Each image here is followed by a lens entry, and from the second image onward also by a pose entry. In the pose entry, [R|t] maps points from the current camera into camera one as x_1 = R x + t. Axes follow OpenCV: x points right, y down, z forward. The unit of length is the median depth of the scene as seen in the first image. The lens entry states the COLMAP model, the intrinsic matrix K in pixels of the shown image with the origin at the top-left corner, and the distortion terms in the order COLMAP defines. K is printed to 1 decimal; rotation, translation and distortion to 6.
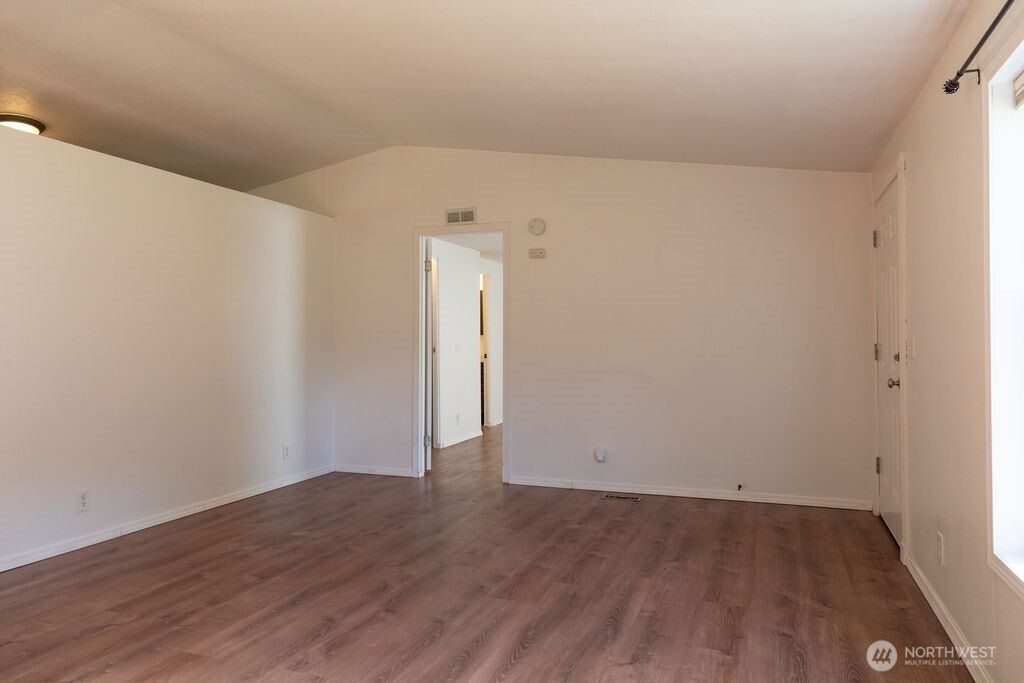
lens RADIAL K [[682.3, 0, 519.9], [0, 682.3, 335.5], [0, 0, 1]] dist [0.008420, 0.001870]
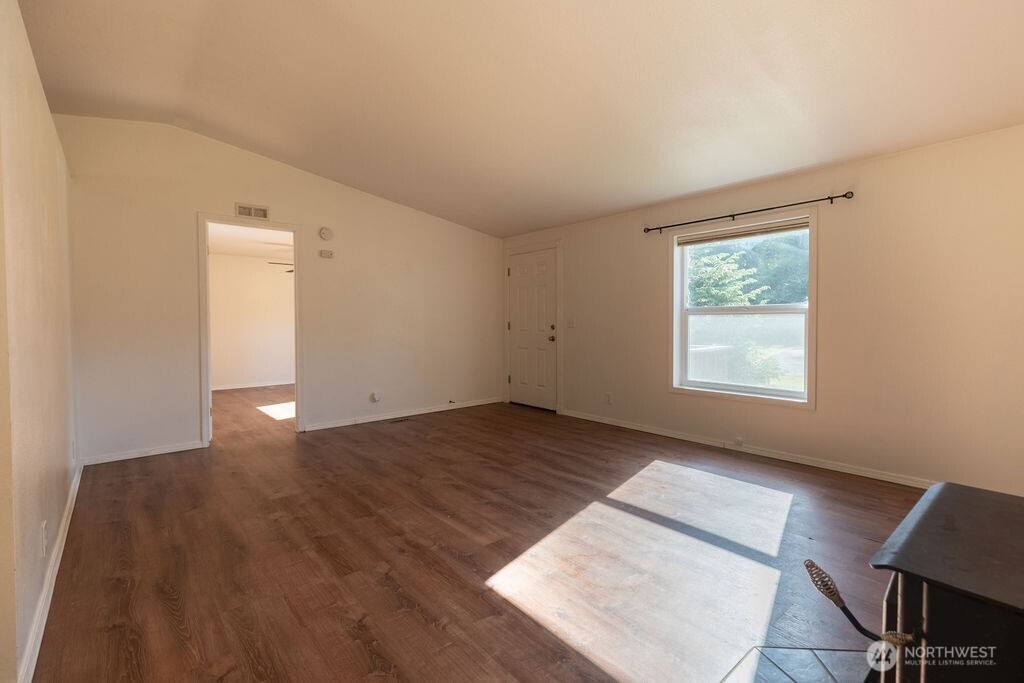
lens RADIAL K [[461.9, 0, 518.7], [0, 461.9, 336.0], [0, 0, 1]] dist [0.003214, -0.000417]
pose [[0.480237, -0.026298, 0.876744, -0.975826], [-0.004773, 0.999457, 0.032594, 0.012123], [-0.877126, -0.019838, 0.479851, 0.397308]]
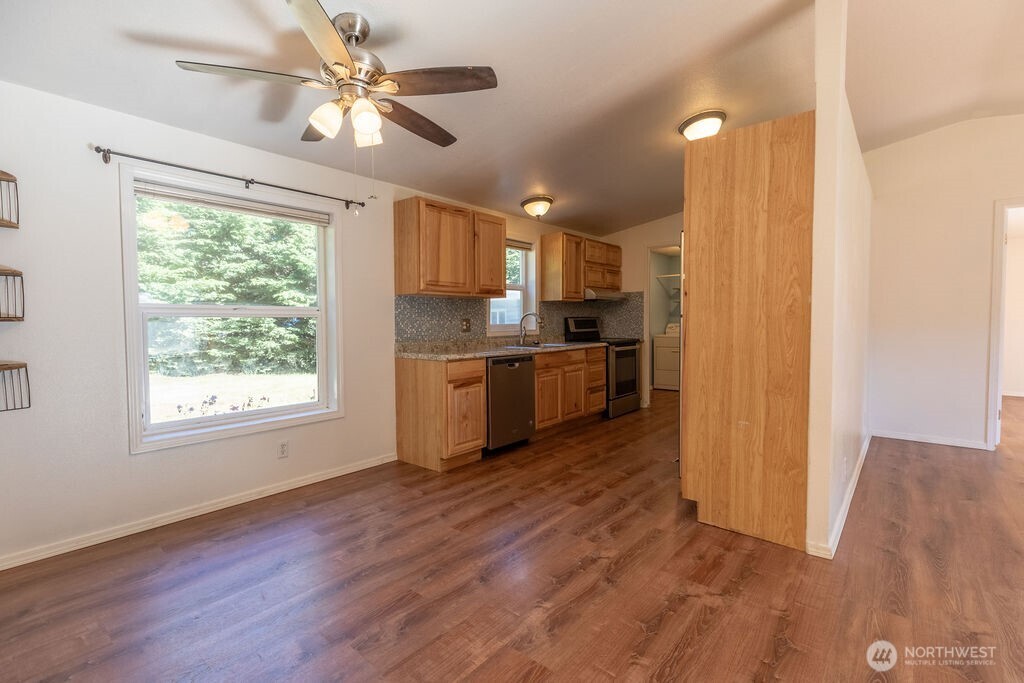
lens RADIAL K [[461.9, 0, 518.7], [0, 461.9, 336.0], [0, 0, 1]] dist [0.003214, -0.000417]
pose [[0.941714, 0.008545, -0.336307, -1.031659], [0.005651, 0.999135, 0.041210, 0.011142], [0.336368, -0.040708, 0.940850, 0.228258]]
